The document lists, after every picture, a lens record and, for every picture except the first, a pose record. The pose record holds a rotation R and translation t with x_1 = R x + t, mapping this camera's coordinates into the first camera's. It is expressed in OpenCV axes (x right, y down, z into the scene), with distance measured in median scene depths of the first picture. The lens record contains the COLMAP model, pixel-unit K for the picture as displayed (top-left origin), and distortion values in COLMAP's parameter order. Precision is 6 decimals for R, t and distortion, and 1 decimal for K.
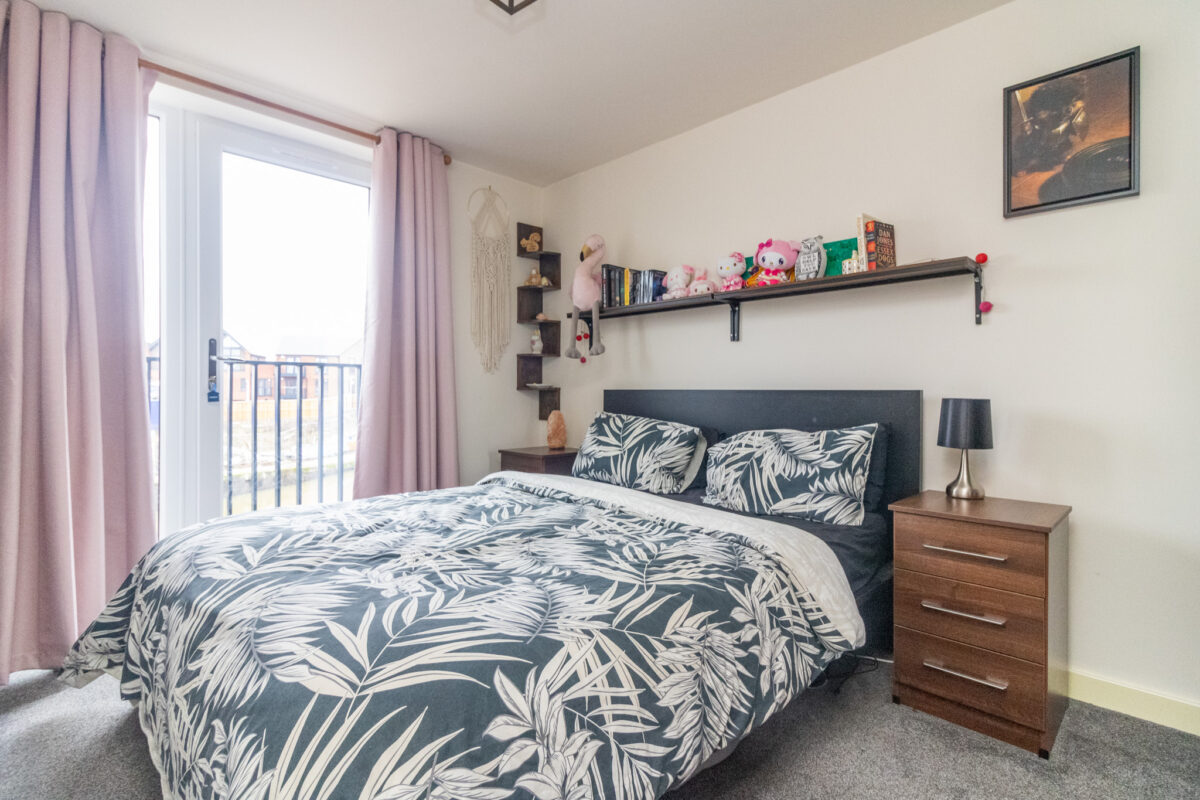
lens RADIAL K [[555.8, 0, 593.3], [0, 555.8, 393.3], [0, 0, 1]] dist [0.004978, 0.000598]
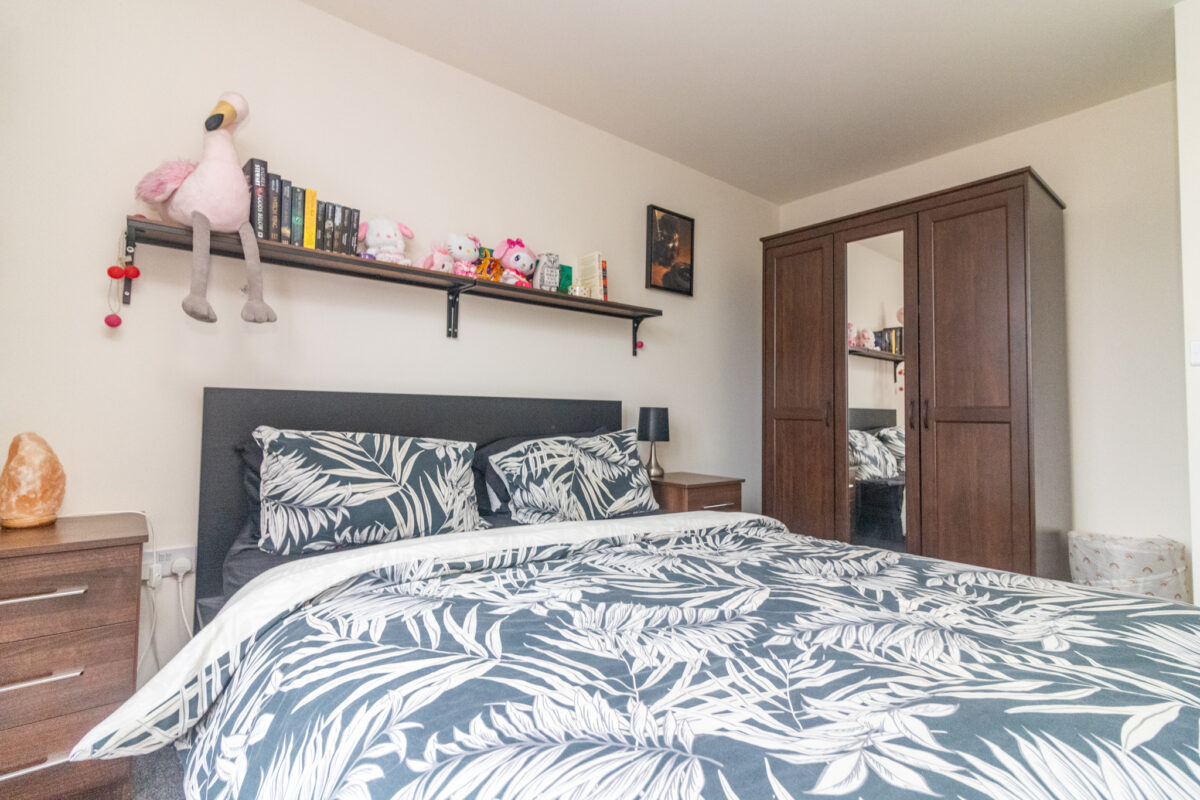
lens RADIAL K [[555.8, 0, 593.3], [0, 555.8, 393.3], [0, 0, 1]] dist [0.004978, 0.000598]
pose [[0.118155, 0.038967, 0.992230, -0.696896], [-0.005030, 0.999240, -0.038643, 0.026774], [-0.992982, -0.000425, 0.118261, 0.882268]]
